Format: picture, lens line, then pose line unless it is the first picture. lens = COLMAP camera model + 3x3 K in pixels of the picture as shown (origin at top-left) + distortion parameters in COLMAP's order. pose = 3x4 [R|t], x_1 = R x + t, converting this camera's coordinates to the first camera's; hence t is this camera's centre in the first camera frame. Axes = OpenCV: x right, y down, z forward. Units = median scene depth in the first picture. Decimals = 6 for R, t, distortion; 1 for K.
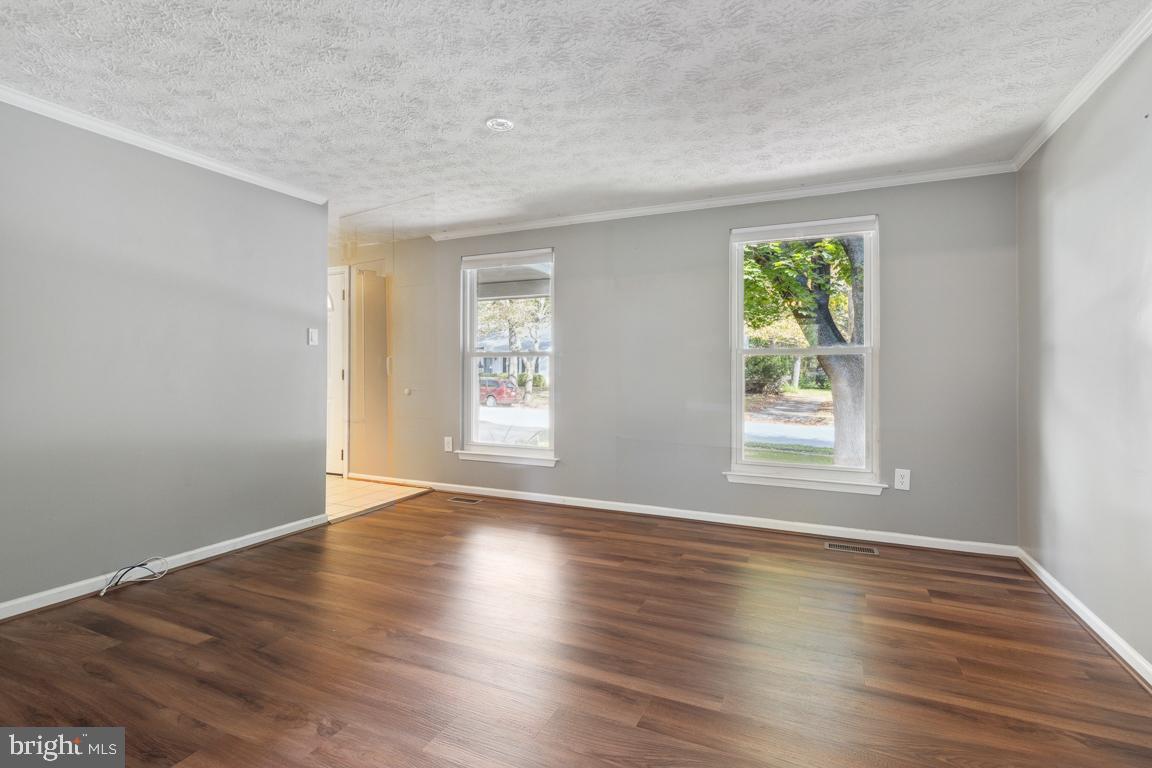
lens RADIAL K [[541.5, 0, 577.7], [0, 541.5, 375.5], [0, 0, 1]] dist [0.001672, -0.000095]
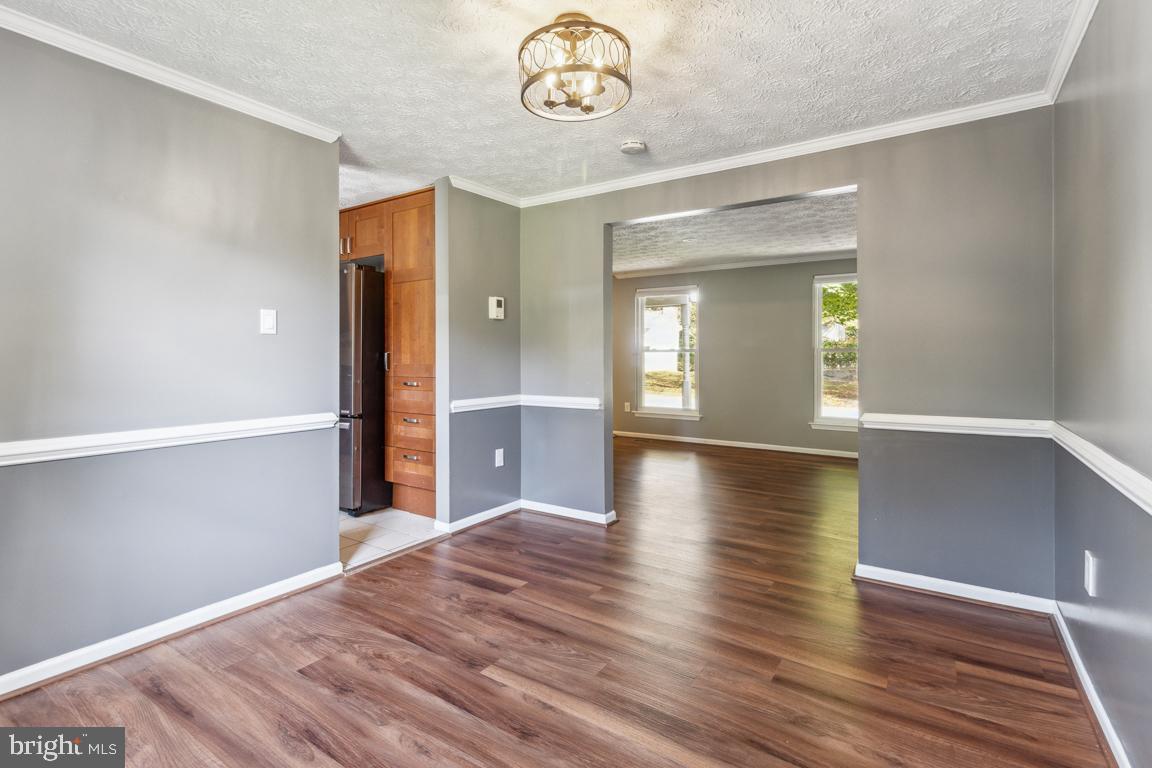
lens RADIAL K [[541.5, 0, 576.4], [0, 541.5, 357.5], [0, 0, 1]] dist [0.001672, -0.000095]
pose [[0.987213, 0.001644, -0.159401, -0.162186], [-0.003005, 0.999961, -0.008292, -0.005944], [0.159381, 0.008665, 0.987179, -0.716579]]
